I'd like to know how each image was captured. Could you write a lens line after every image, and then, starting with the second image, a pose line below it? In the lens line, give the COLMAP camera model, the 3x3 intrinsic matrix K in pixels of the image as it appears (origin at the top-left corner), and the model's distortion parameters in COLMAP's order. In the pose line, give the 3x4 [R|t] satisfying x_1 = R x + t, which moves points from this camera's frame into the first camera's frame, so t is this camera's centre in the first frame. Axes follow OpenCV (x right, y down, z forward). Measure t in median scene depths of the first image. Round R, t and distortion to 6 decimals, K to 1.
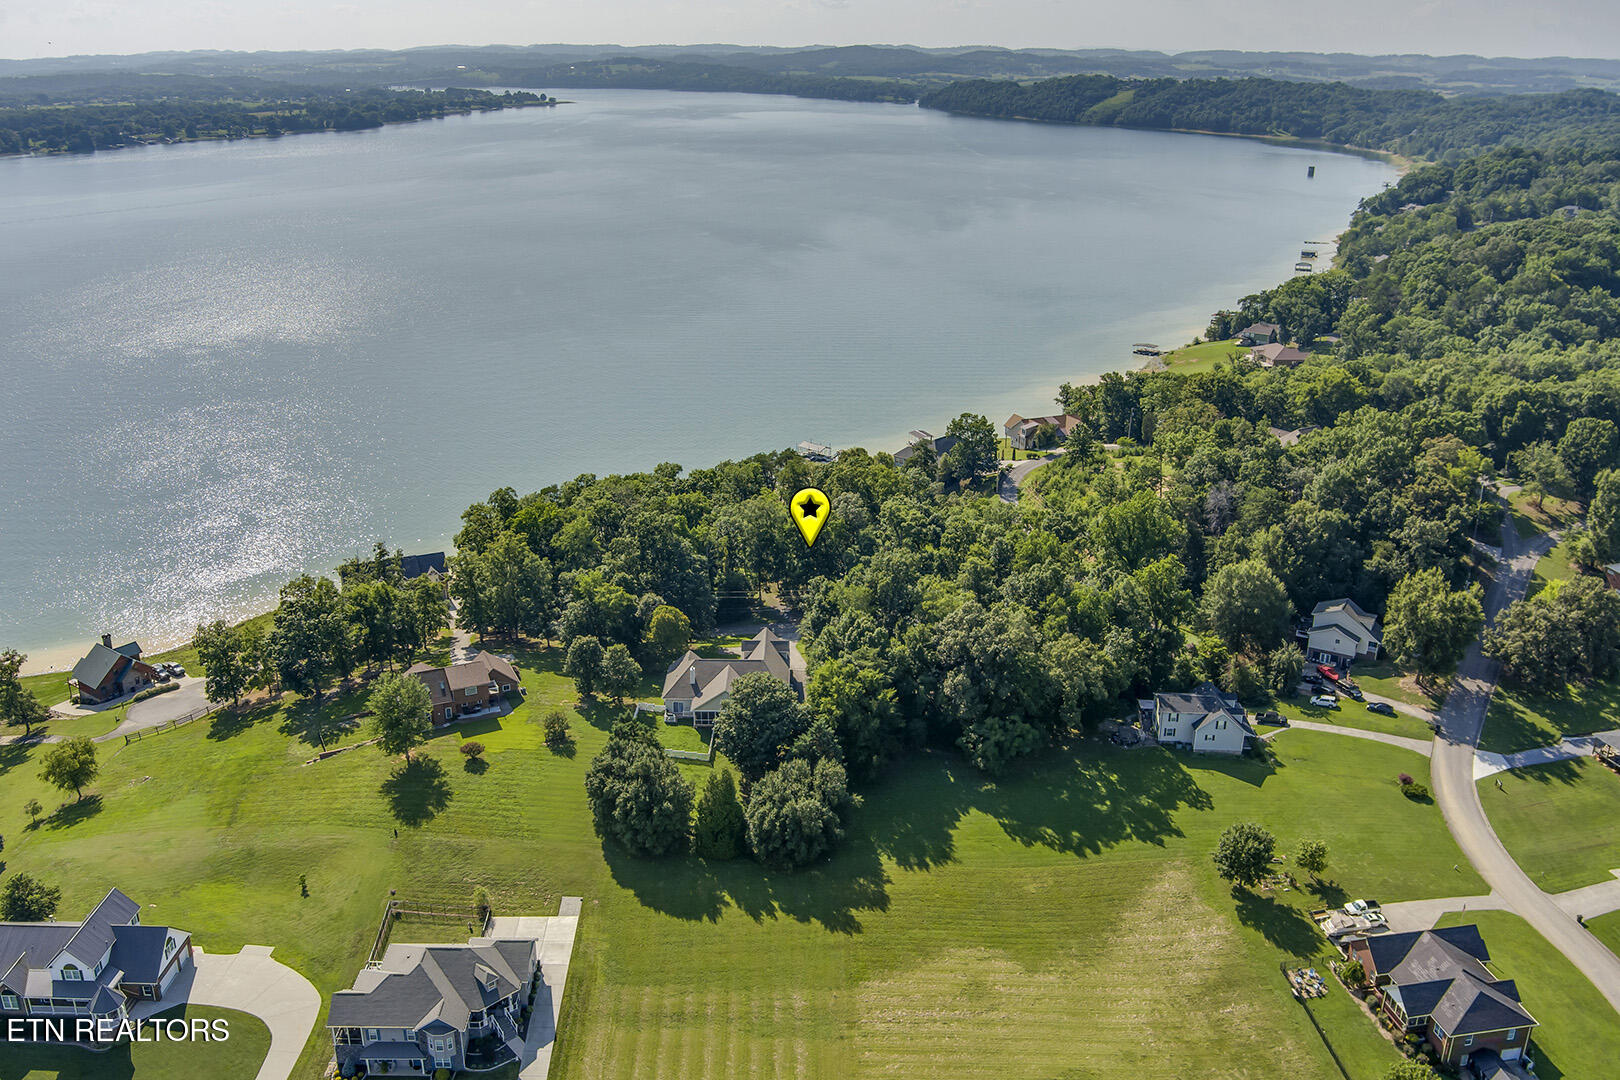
lens RADIAL K [[1340.7, 0, 809.8], [0, 1340.7, 539.8], [0, 0, 1]] dist [-0.065385, 0.010687]
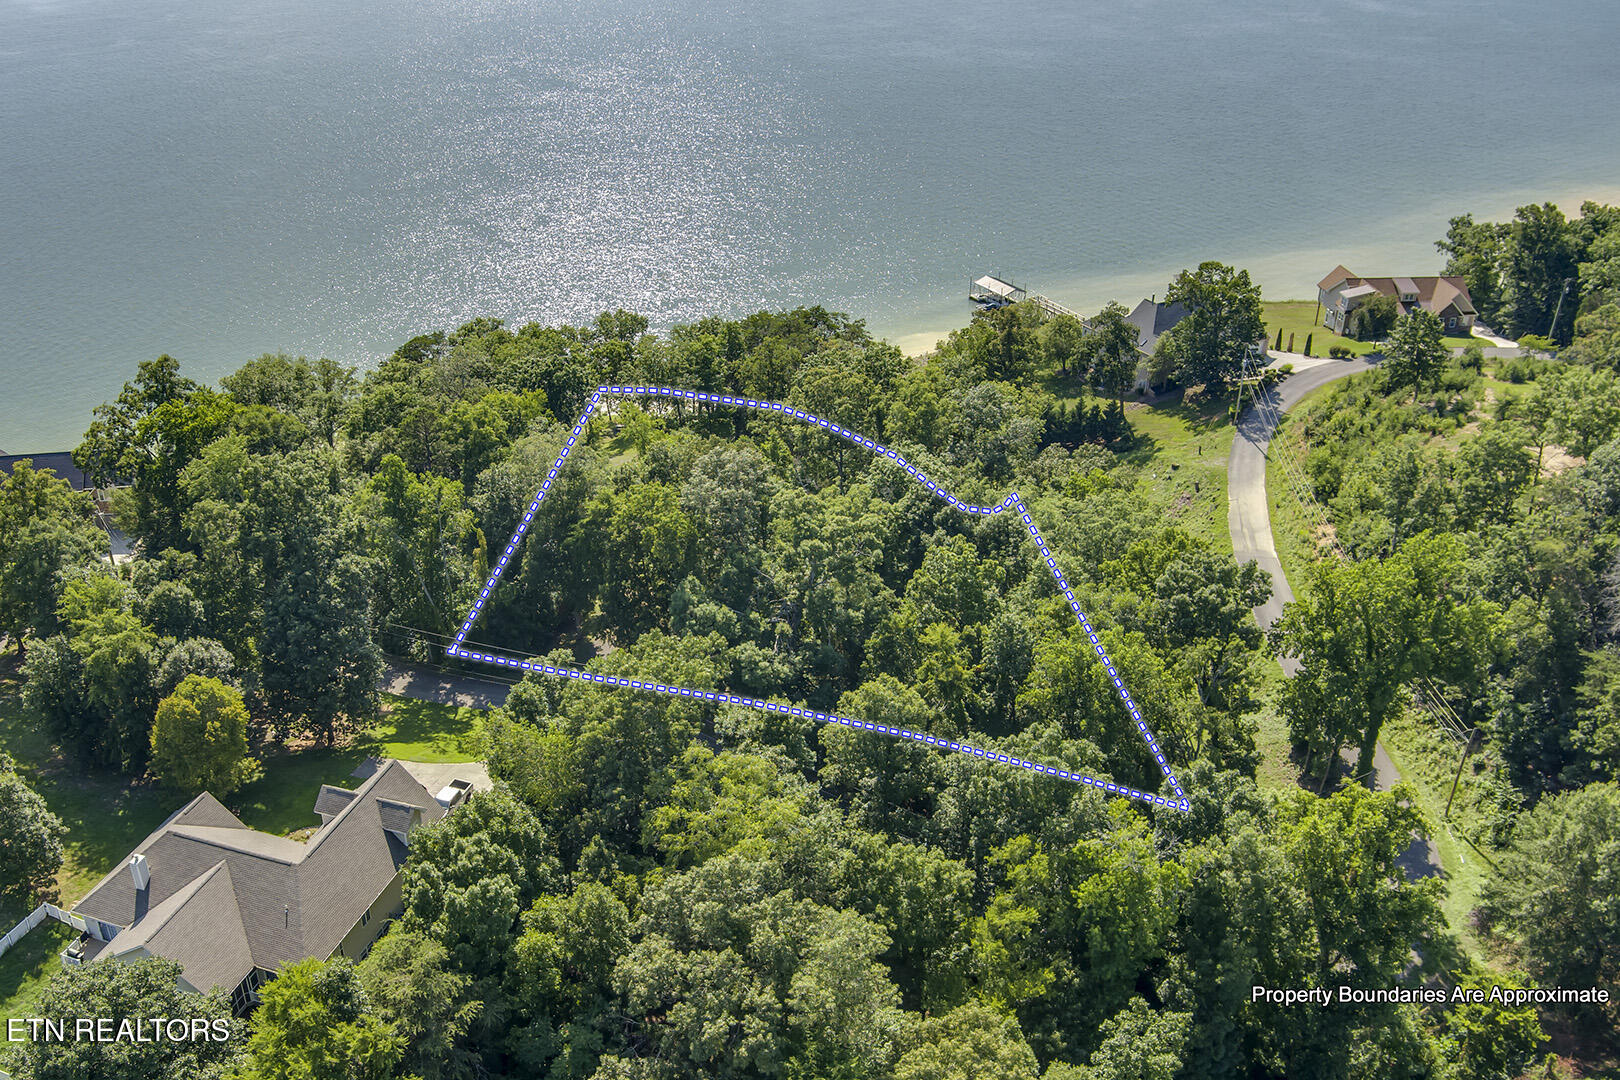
lens RADIAL K [[1340.7, 0, 809.5], [0, 1340.7, 540.0], [0, 0, 1]] dist [-0.065385, 0.010687]
pose [[0.930680, 0.155602, -0.331094, 0.155358], [-0.096801, 0.977522, 0.187299, -0.067833], [0.352796, -0.142265, 0.924822, 0.424154]]
